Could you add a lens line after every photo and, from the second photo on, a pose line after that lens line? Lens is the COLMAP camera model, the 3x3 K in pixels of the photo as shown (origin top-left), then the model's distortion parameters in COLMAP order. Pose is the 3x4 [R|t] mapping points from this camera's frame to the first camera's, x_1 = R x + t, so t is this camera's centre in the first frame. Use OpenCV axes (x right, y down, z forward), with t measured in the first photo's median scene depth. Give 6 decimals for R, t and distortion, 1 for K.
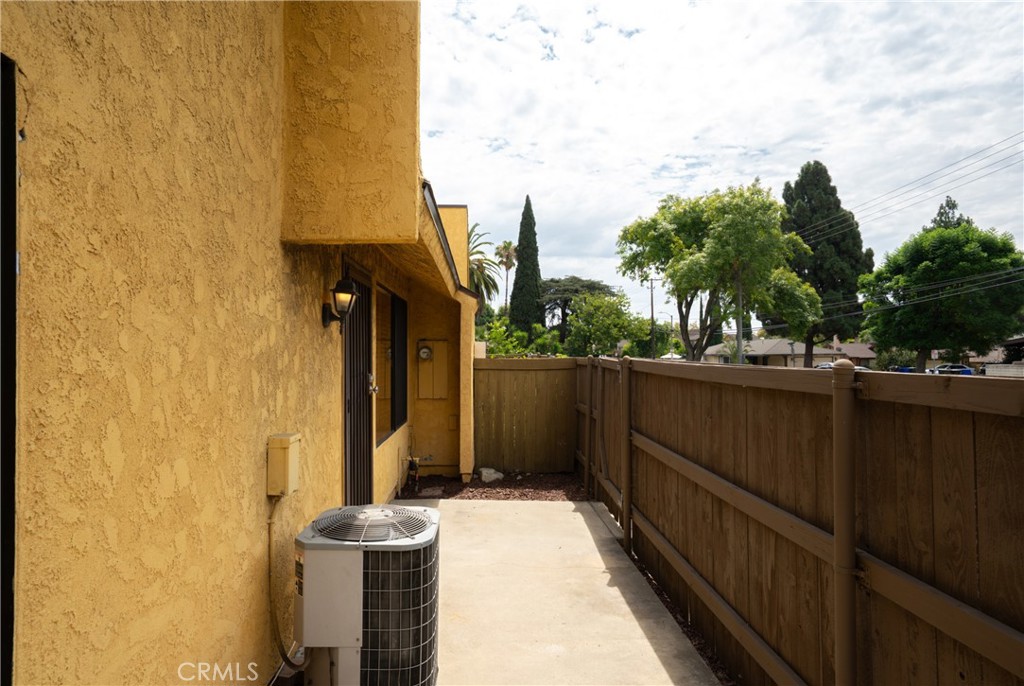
lens RADIAL K [[578.6, 0, 510.6], [0, 578.6, 342.9], [0, 0, 1]] dist [-0.045014, 0.044158]
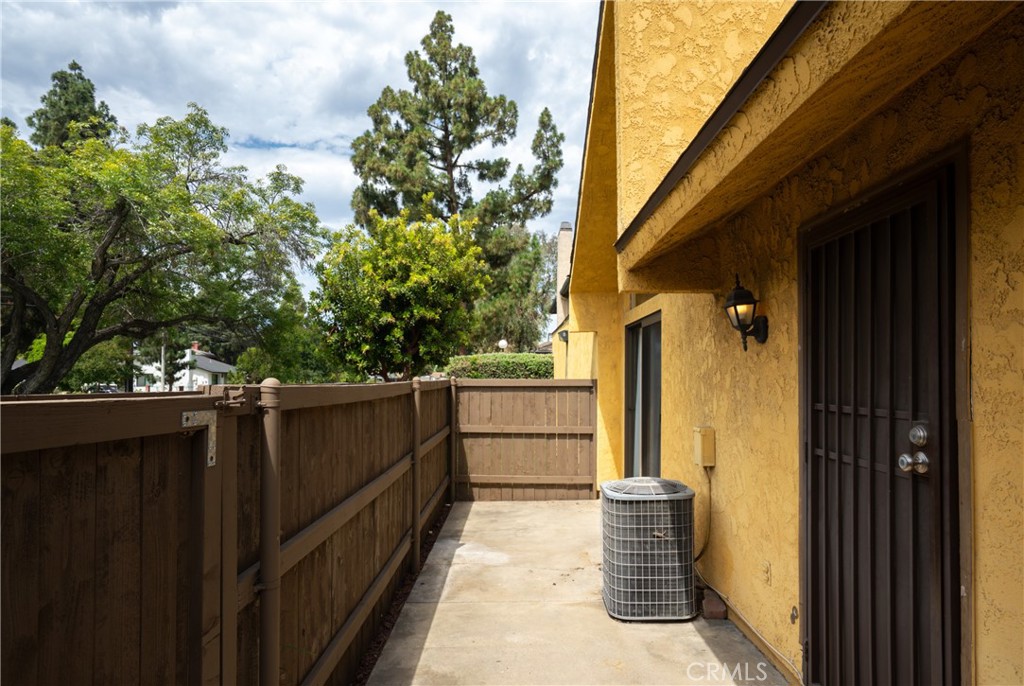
lens RADIAL K [[576.8, 0, 517.2], [0, 576.8, 367.0], [0, 0, 1]] dist [-0.039735, 0.032922]
pose [[-0.998968, 0.000424, 0.045427, 0.025629], [-0.001086, 0.999447, -0.033222, 0.050106], [-0.045416, -0.033237, -0.998415, 2.392851]]
